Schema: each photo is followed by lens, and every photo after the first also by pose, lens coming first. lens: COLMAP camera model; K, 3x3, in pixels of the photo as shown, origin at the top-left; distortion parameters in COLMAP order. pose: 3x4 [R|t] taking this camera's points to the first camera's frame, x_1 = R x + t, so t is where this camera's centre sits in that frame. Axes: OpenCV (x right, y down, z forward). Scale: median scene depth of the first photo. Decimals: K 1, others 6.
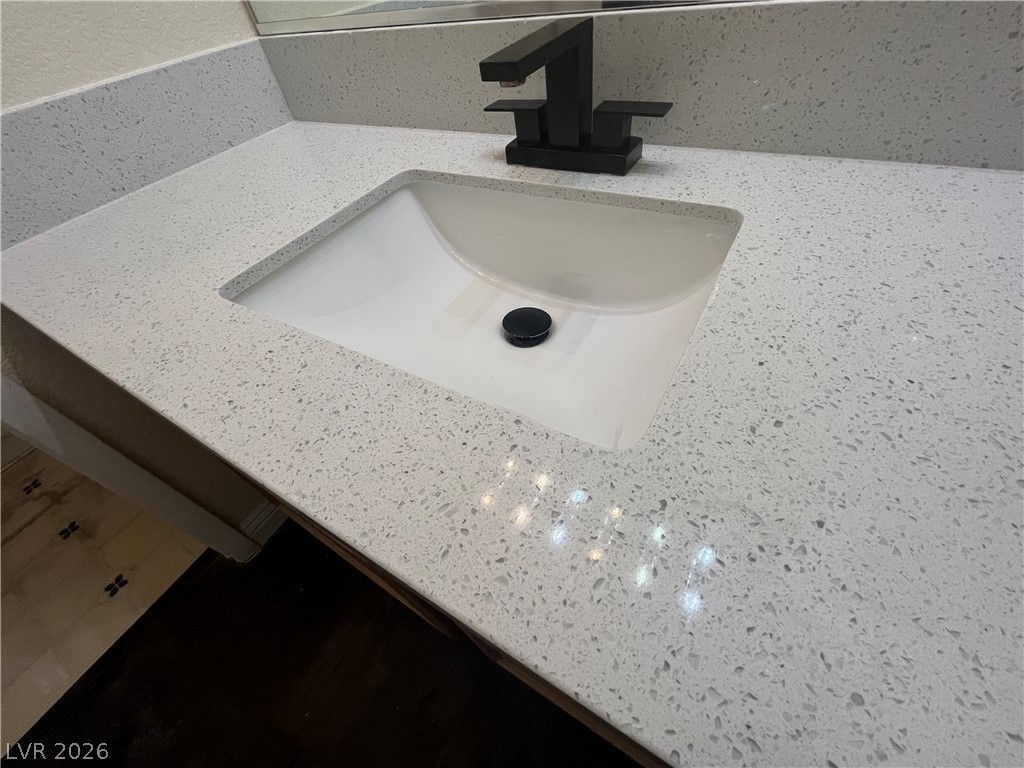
lens RADIAL K [[414.8, 0, 512.0], [0, 414.8, 384.0], [0, 0, 1]] dist [-0.000248, -0.000117]
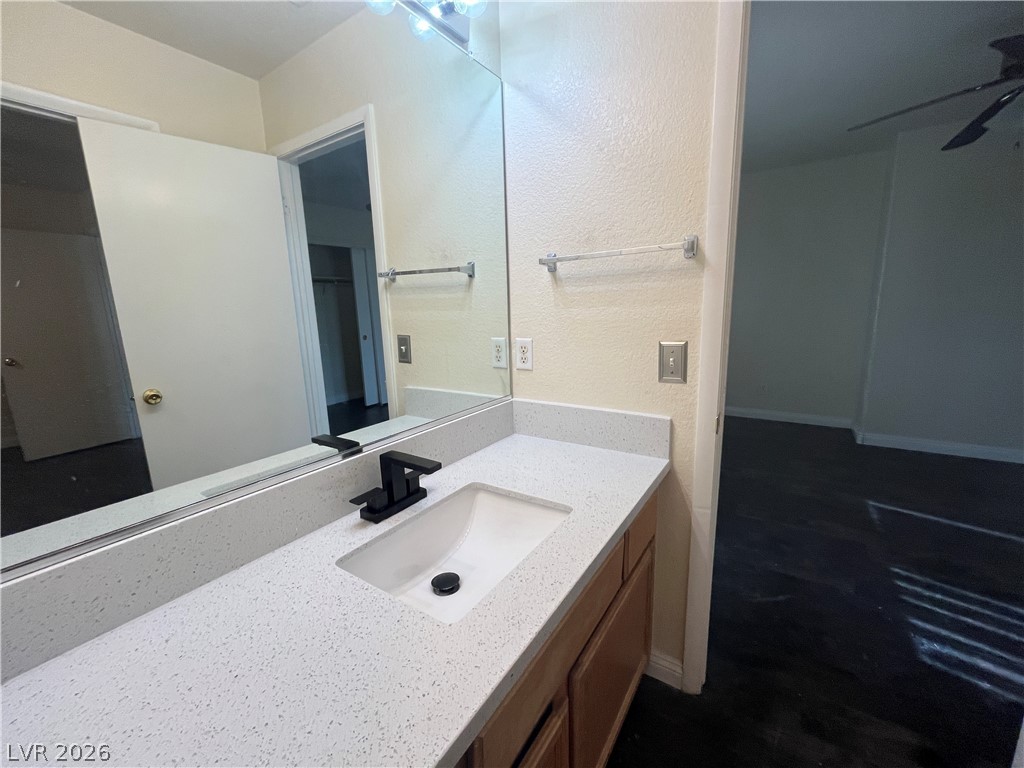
lens RADIAL K [[414.8, 0, 512.0], [0, 414.8, 384.0], [0, 0, 1]] dist [-0.000248, -0.000117]
pose [[0.051421, -0.064432, 0.996596, -1.748780], [0.760995, 0.648752, 0.002679, -0.511584], [-0.646717, 0.758267, 0.082392, 0.057855]]
